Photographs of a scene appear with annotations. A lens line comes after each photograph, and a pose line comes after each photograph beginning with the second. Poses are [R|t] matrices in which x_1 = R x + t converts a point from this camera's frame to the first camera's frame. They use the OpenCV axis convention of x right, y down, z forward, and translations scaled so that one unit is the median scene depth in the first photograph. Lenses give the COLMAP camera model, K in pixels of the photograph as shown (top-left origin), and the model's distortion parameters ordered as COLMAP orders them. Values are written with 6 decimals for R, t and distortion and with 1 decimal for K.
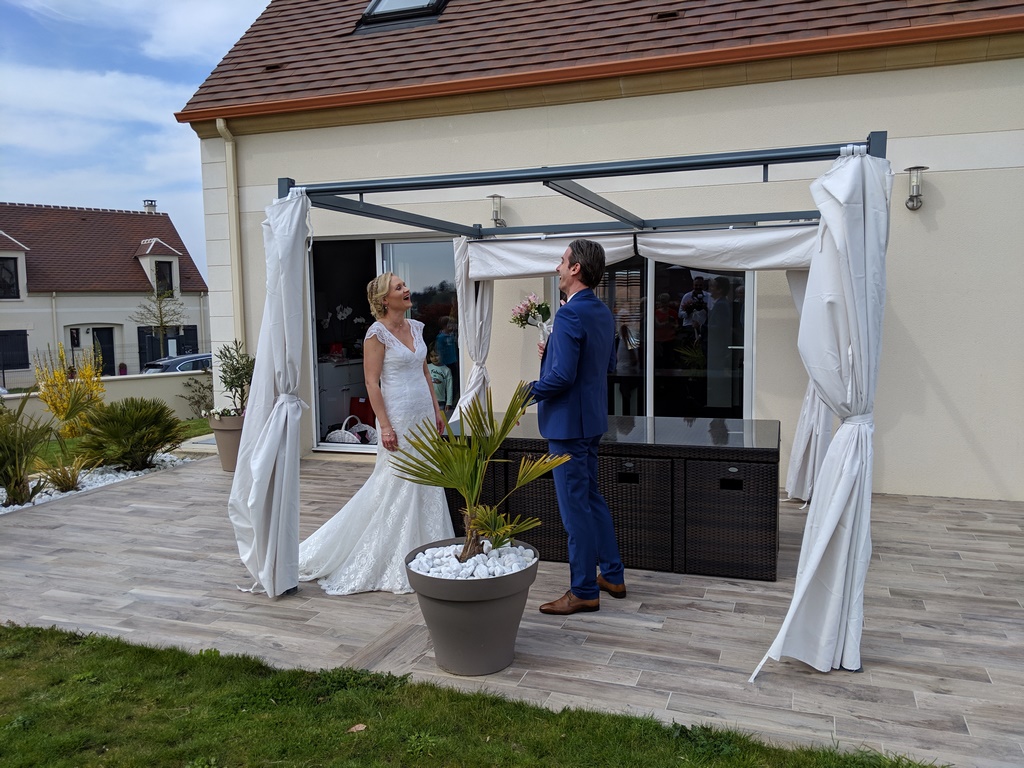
lens RADIAL K [[817.4, 0, 515.5], [0, 817.4, 382.9], [0, 0, 1]] dist [0.098595, -0.178543]
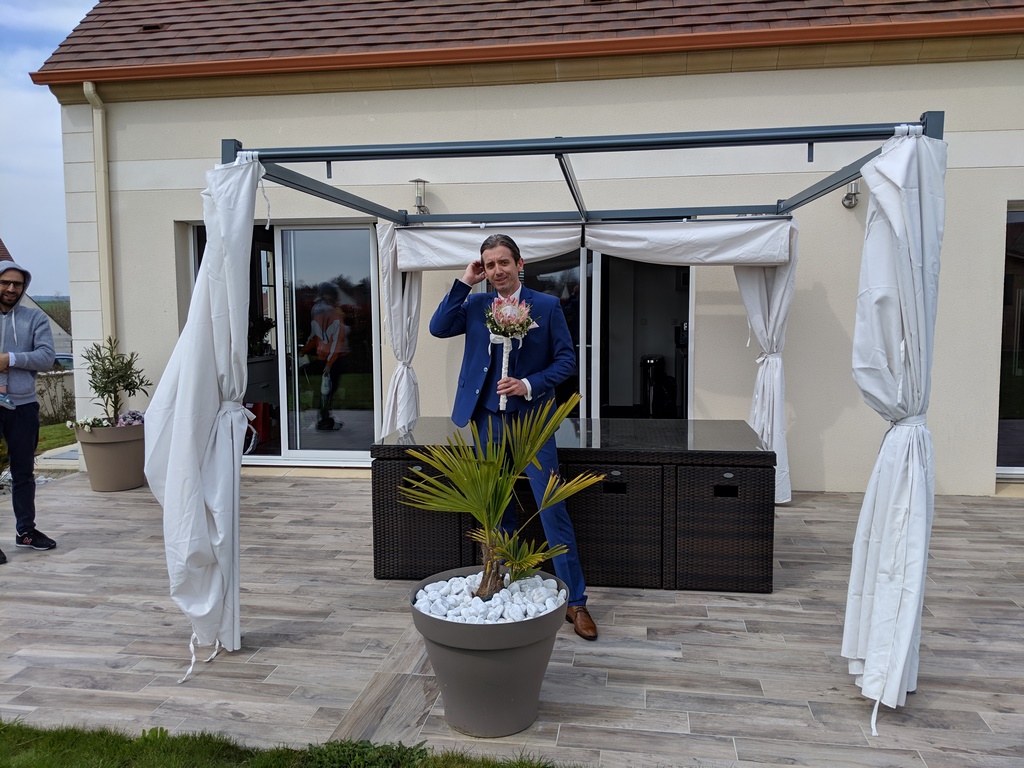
lens RADIAL K [[820.0, 0, 519.2], [0, 820.0, 368.1], [0, 0, 1]] dist [0.075257, -0.127145]
pose [[0.981922, -0.007298, 0.189144, -0.143262], [0.010641, 0.999805, -0.016664, -0.002819], [-0.188986, 0.018375, 0.981808, 0.127975]]
